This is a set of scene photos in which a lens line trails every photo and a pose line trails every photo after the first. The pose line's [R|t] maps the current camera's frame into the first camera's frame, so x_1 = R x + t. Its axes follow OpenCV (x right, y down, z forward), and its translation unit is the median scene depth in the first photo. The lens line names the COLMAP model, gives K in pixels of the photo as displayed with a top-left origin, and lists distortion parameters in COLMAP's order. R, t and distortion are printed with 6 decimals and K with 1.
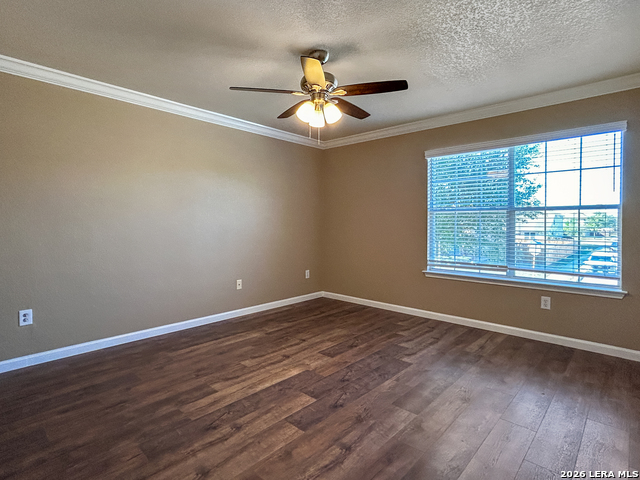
lens RADIAL K [[336.8, 0, 312.9], [0, 336.8, 223.1], [0, 0, 1]] dist [0.012760, -0.000310]
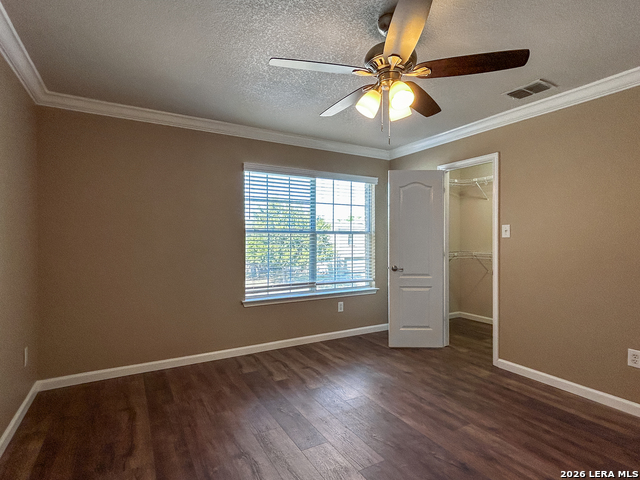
lens RADIAL K [[336.8, 0, 317.1], [0, 336.8, 242.8], [0, 0, 1]] dist [0.012760, -0.000310]
pose [[0.294966, -0.014675, 0.955395, -0.507088], [0.002373, 0.999890, 0.014625, -0.023822], [-0.955505, -0.002047, 0.294968, 0.658672]]
